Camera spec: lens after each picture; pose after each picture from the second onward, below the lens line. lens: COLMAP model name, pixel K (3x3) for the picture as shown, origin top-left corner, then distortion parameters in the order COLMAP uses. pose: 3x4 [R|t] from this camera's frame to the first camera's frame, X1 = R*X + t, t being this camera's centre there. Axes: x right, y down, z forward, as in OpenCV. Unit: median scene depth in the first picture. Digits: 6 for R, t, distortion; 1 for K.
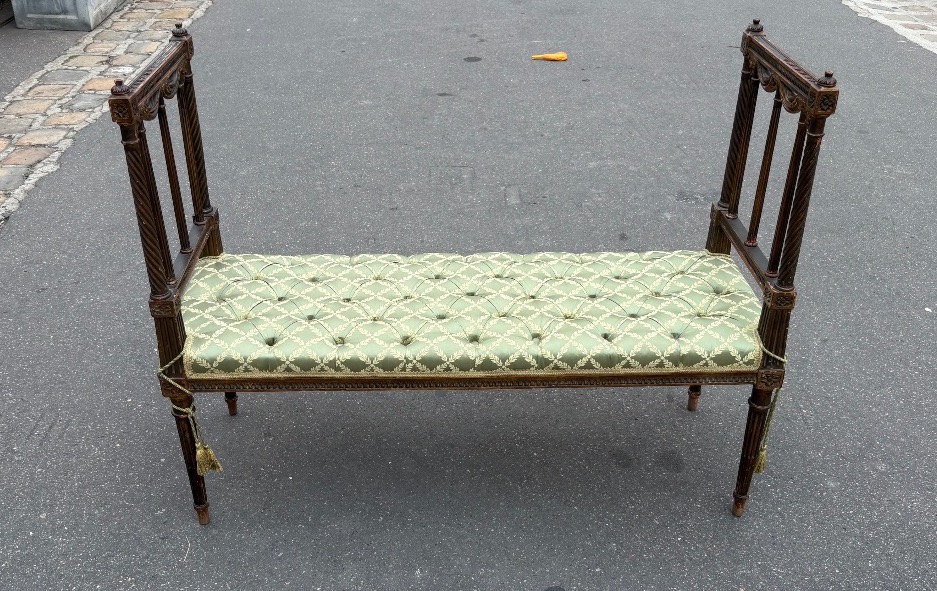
lens RADIAL K [[904.0, 0, 455.3], [0, 904.0, 336.6], [0, 0, 1]] dist [0.069836, -0.216593]
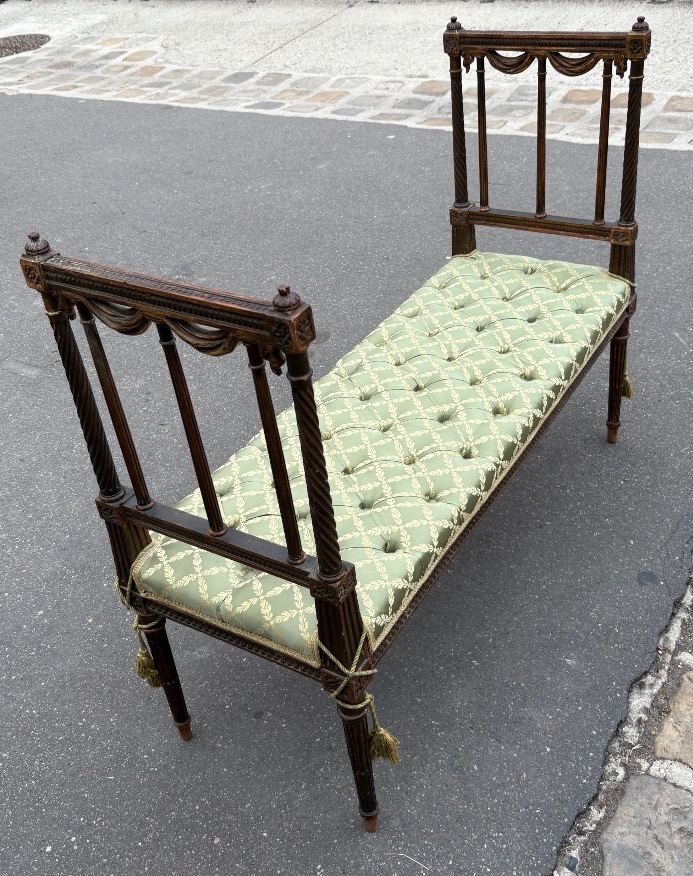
lens RADIAL K [[908.3, 0, 346.5], [0, 908.3, 438.0], [0, 0, 1]] dist [0.018227, 0.009956]
pose [[0.547674, -0.529021, 0.648221, -0.618891], [0.529315, 0.819071, 0.221242, -0.239355], [-0.647981, 0.221944, 0.728602, 0.409162]]
